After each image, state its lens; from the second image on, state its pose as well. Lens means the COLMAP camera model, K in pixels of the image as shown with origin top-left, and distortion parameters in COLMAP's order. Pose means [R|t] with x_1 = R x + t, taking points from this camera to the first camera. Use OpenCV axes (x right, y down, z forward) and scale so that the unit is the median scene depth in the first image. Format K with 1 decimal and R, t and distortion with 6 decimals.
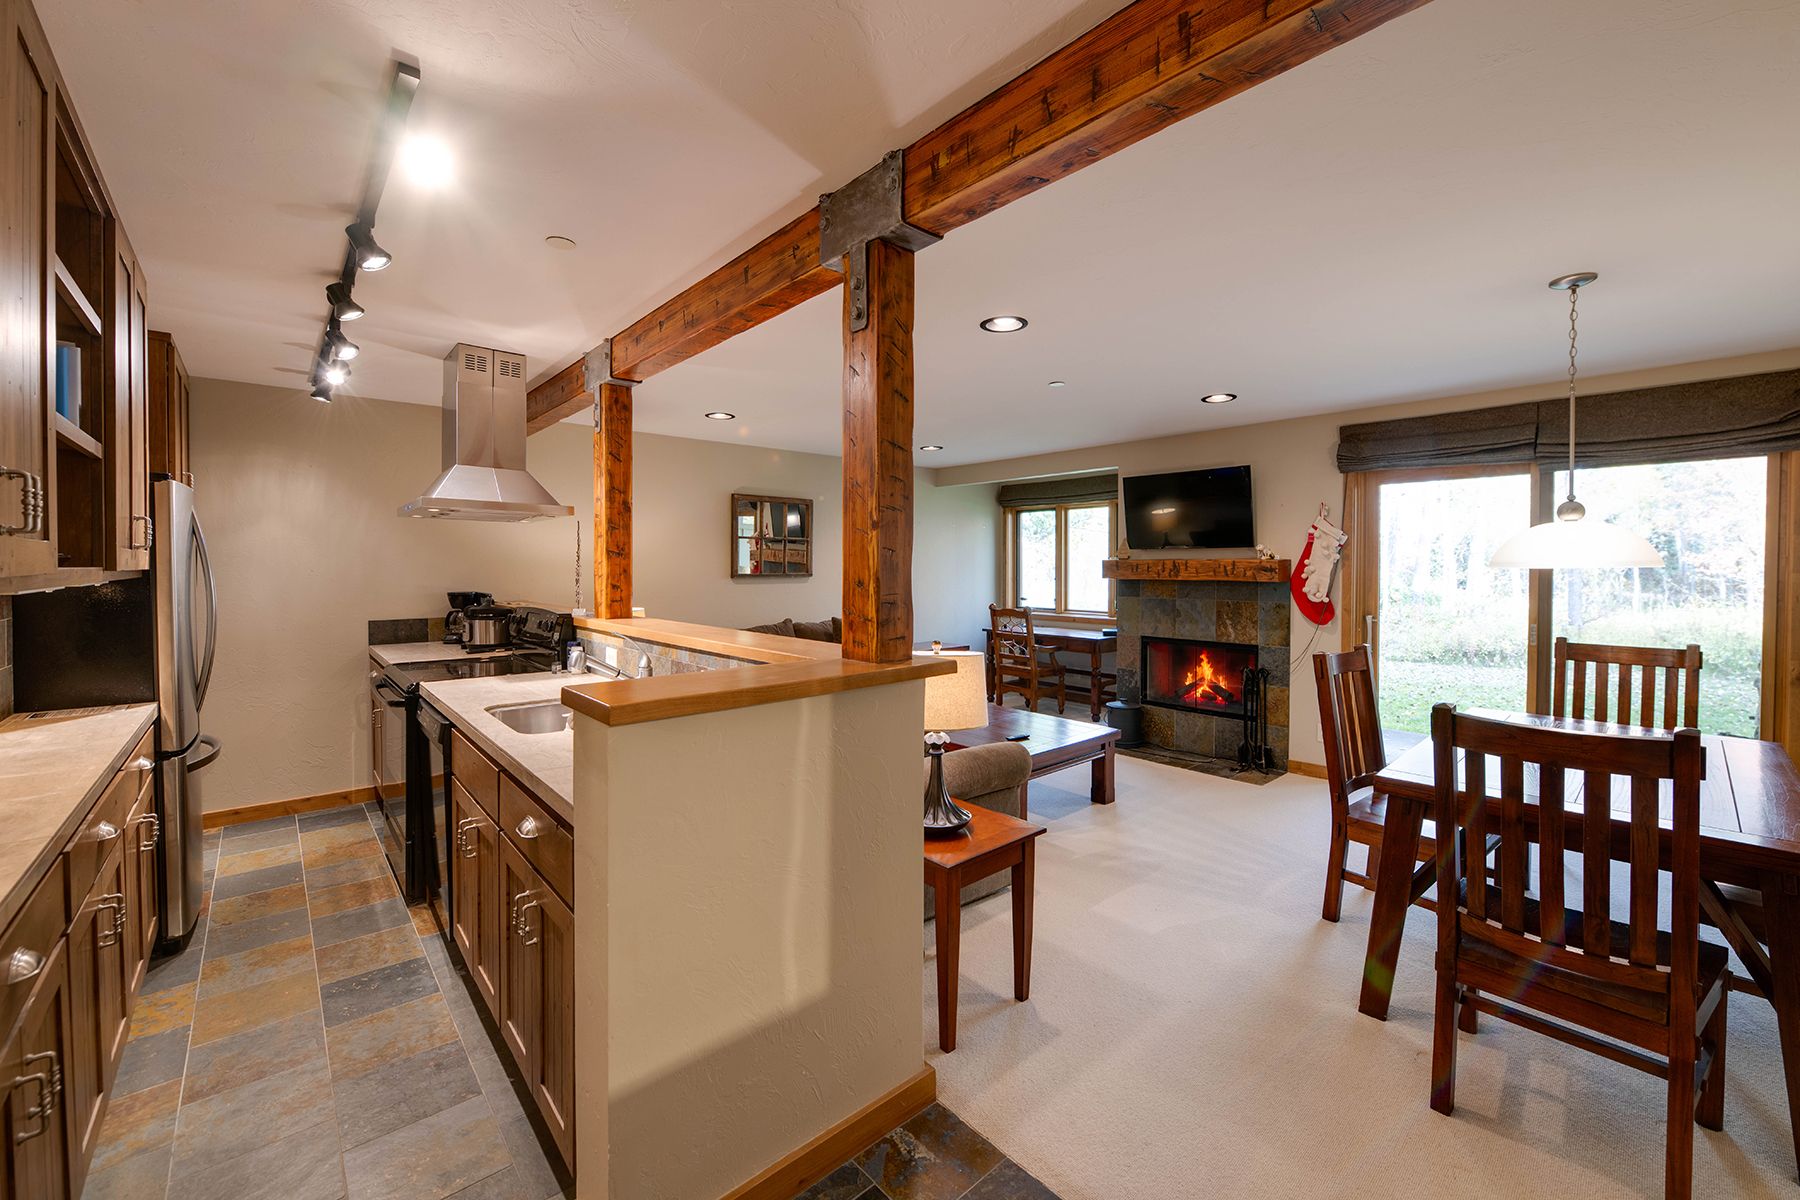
lens RADIAL K [[714.0, 0, 905.4], [0, 714.0, 574.8], [0, 0, 1]] dist [-0.003980, -0.000670]
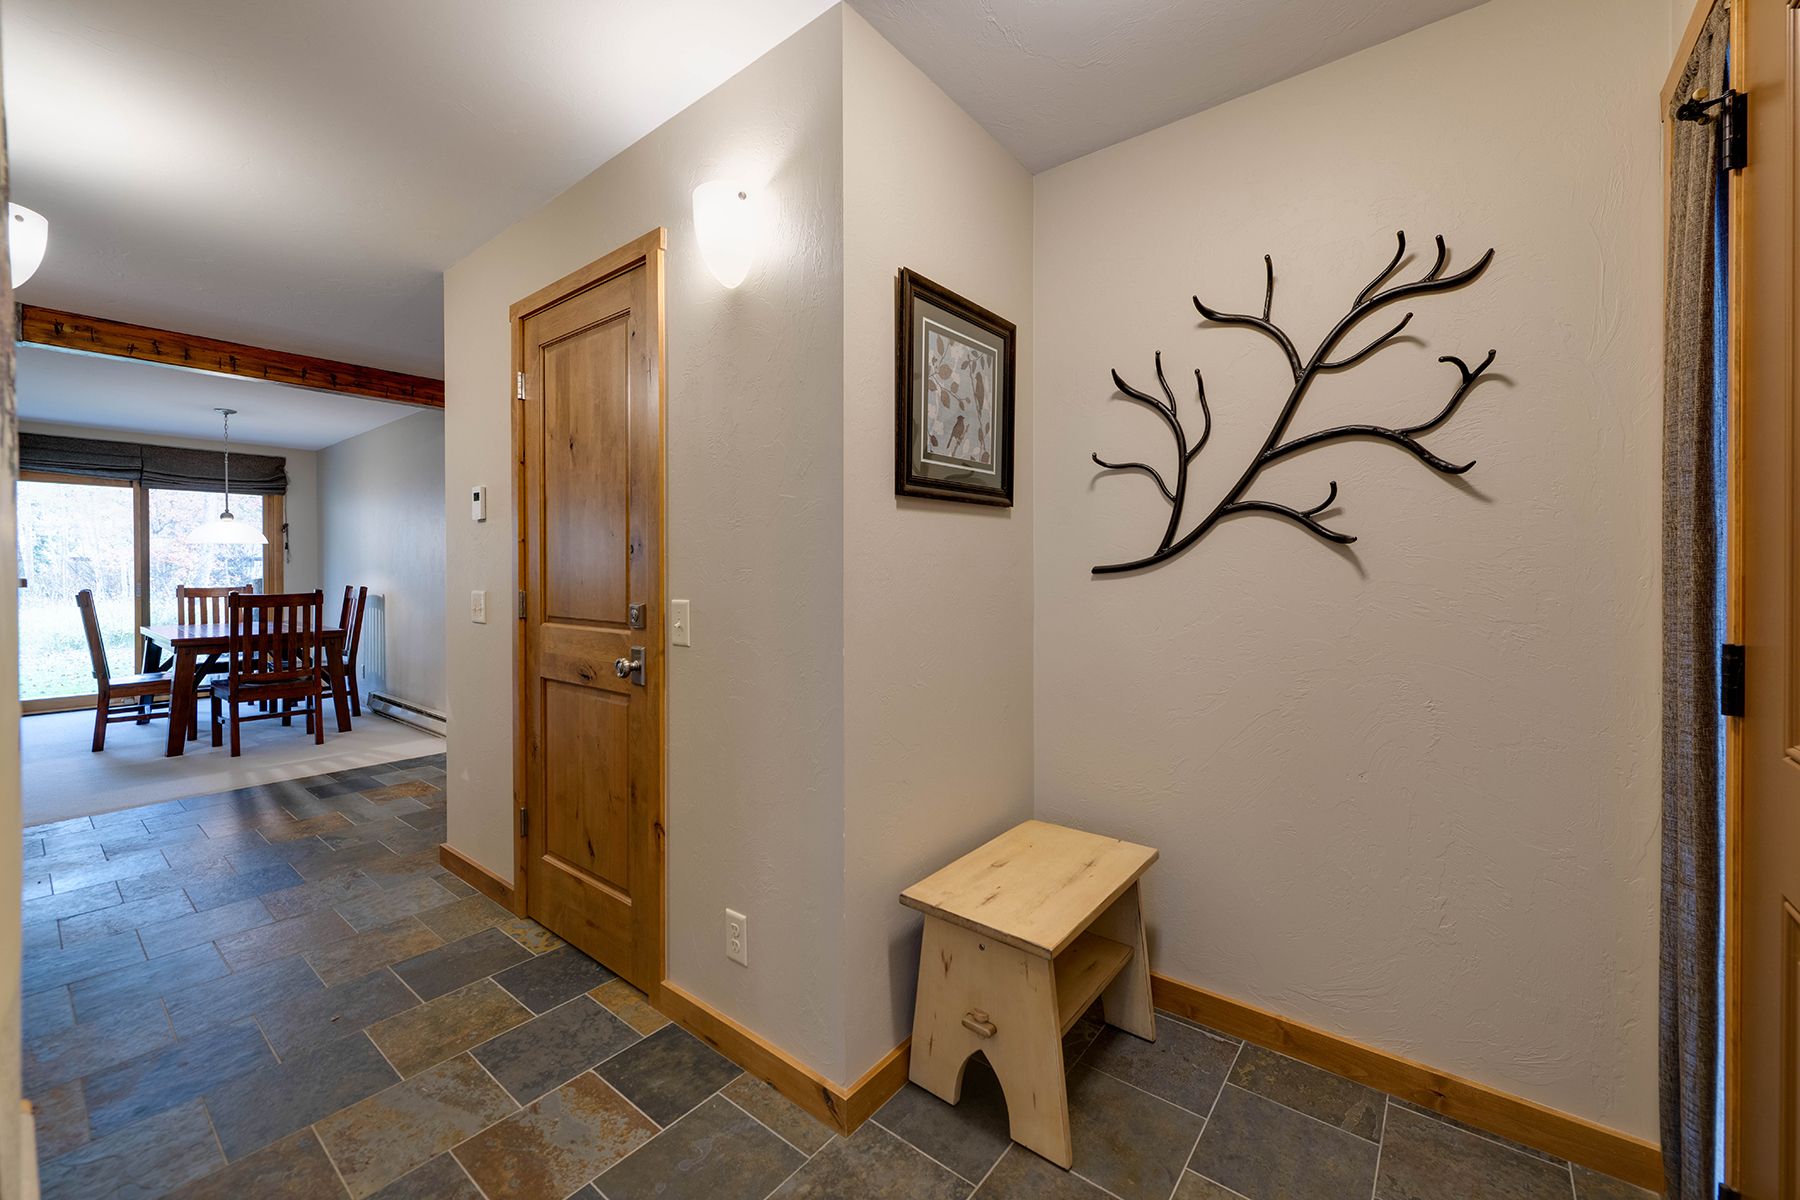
lens RADIAL K [[711.7, 0, 907.9], [0, 711.7, 577.0], [0, 0, 1]] dist [-0.008531, -0.000302]
pose [[-0.173988, -0.012376, 0.984670, -0.775755], [0.013990, 0.999789, 0.015038, 0.045335], [-0.984648, 0.016392, -0.173778, -0.335468]]
